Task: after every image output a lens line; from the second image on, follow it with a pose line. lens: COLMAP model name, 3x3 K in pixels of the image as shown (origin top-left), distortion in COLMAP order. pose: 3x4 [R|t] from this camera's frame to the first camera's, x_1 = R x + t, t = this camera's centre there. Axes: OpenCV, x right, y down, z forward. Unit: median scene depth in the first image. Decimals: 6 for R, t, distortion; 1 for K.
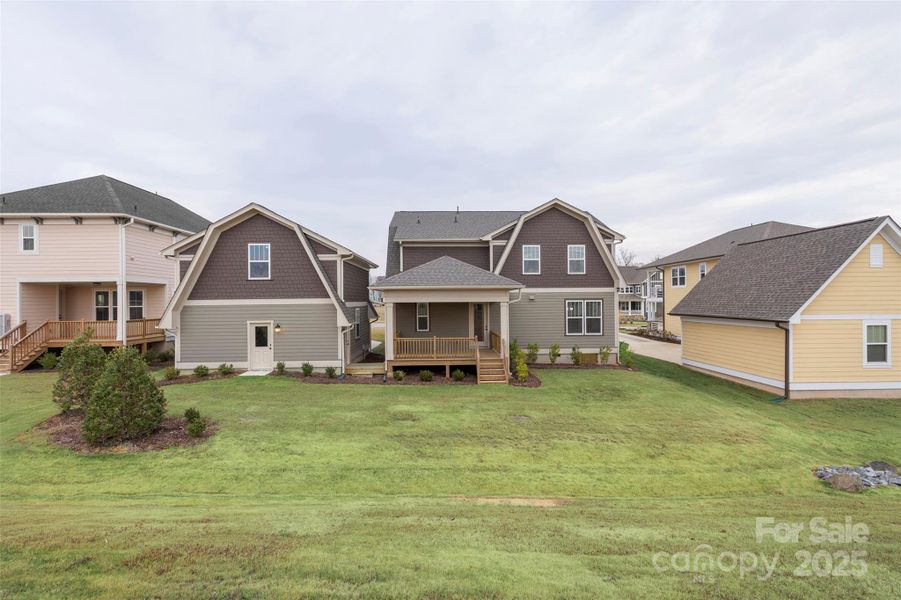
lens RADIAL K [[400.2, 0, 447.4], [0, 400.2, 300.5], [0, 0, 1]] dist [-0.000984, 0.000710]
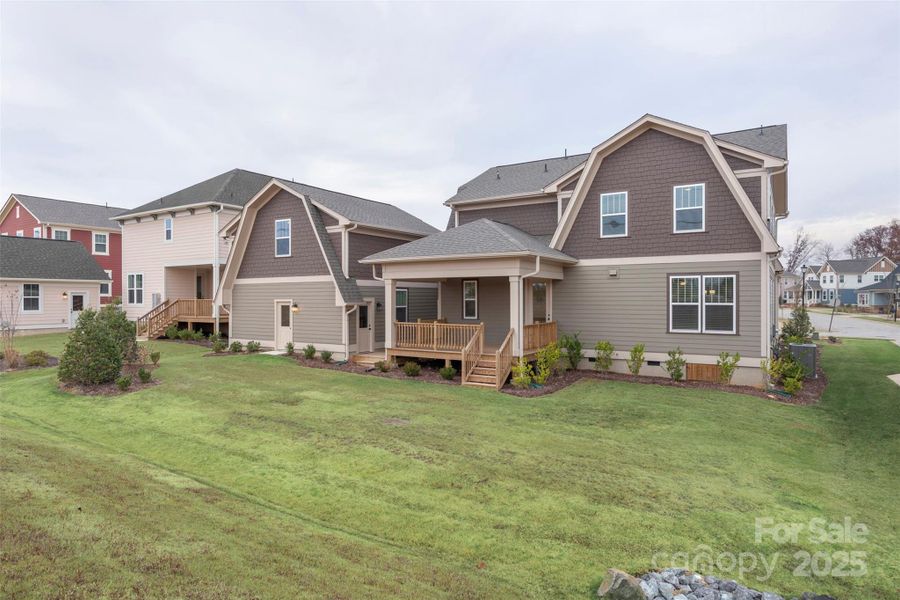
lens RADIAL K [[533.1, 0, 457.6], [0, 533.1, 303.2], [0, 0, 1]] dist [0.001274, -0.001395]
pose [[0.833624, 0.012186, -0.552198, 0.581568], [-0.006205, 0.999900, 0.012698, 0.040153], [0.552298, -0.007159, 0.833616, 0.155570]]
